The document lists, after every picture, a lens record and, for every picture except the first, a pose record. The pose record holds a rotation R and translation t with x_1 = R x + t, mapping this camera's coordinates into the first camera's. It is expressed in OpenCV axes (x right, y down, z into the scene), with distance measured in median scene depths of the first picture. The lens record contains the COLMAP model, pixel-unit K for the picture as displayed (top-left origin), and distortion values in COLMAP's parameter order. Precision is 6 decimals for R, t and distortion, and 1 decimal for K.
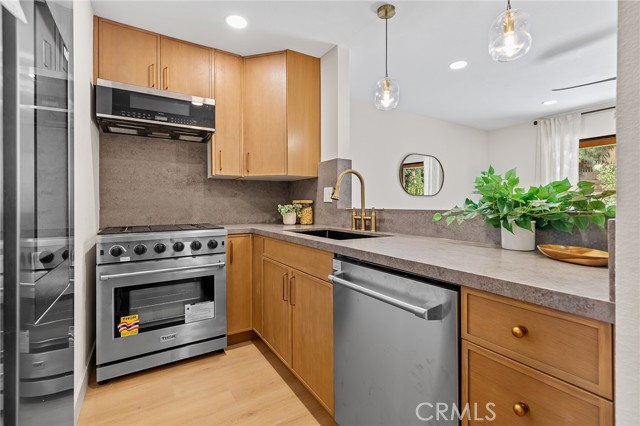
lens RADIAL K [[286.3, 0, 314.0], [0, 286.3, 206.0], [0, 0, 1]] dist [0.008519, -0.002359]
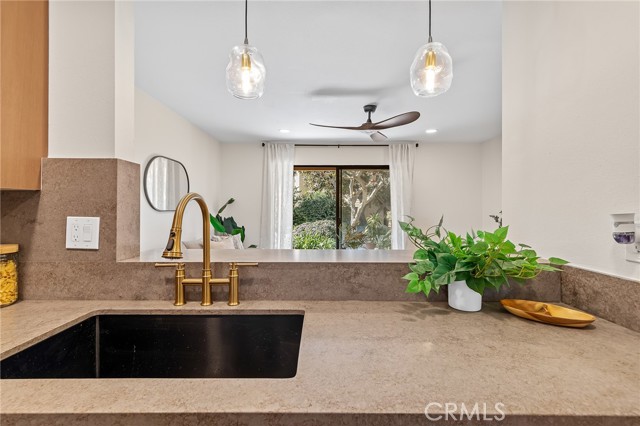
lens RADIAL K [[286.3, 0, 316.0], [0, 286.3, 205.5], [0, 0, 1]] dist [0.008519, -0.002359]
pose [[0.517792, 0.001837, 0.855504, -0.184104], [0.002984, 0.999988, -0.003954, -0.097792], [-0.855501, 0.004600, 0.517781, 0.530067]]
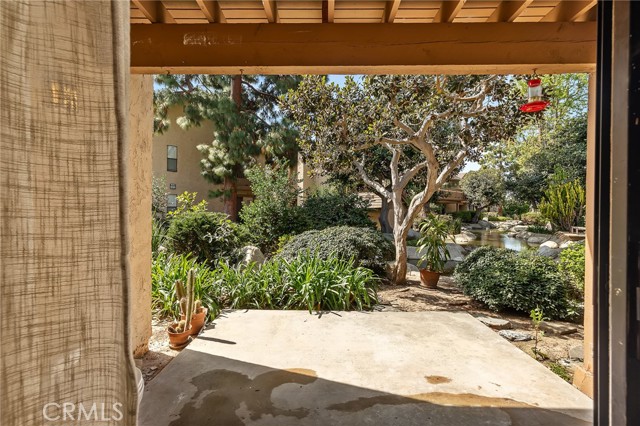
lens RADIAL K [[286.3, 0, 321.9], [0, 286.3, 211.3], [0, 0, 1]] dist [0.008519, -0.002359]
pose [[0.516427, -0.003451, 0.856324, 1.729508], [-0.003597, 0.999974, 0.006199, -0.026567], [-0.856324, -0.006281, 0.516401, 1.763398]]
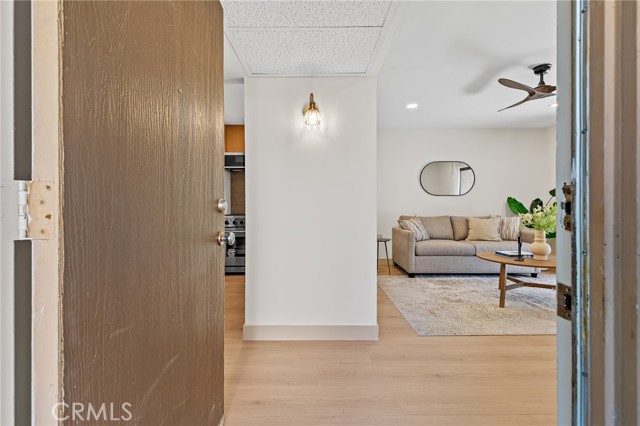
lens RADIAL K [[286.3, 0, 317.3], [0, 286.3, 203.1], [0, 0, 1]] dist [0.008519, -0.002359]
pose [[0.849168, -0.005108, -0.528097, 1.150694], [0.000468, 0.999960, -0.008920, 0.010839], [0.528122, 0.007328, 0.849137, -0.626280]]
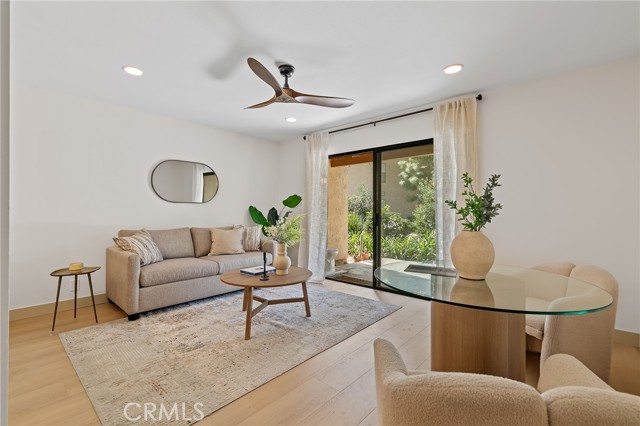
lens RADIAL K [[286.3, 0, 320.7], [0, 286.3, 209.5], [0, 0, 1]] dist [0.008519, -0.002359]
pose [[0.957900, 0.000284, 0.287101, 1.119899], [0.000710, 0.999994, -0.003359, -0.022301], [-0.287101, 0.003421, 0.957894, -0.152065]]
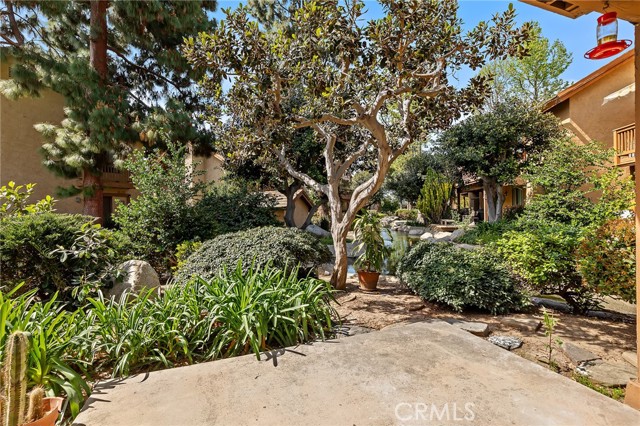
lens RADIAL K [[286.3, 0, 317.4], [0, 286.3, 210.9], [0, 0, 1]] dist [0.008519, -0.002359]
pose [[0.182050, -0.008400, 0.983253, 2.088749], [0.019356, 0.999800, 0.004958, 0.008474], [-0.983099, 0.018129, 0.182176, 2.247440]]
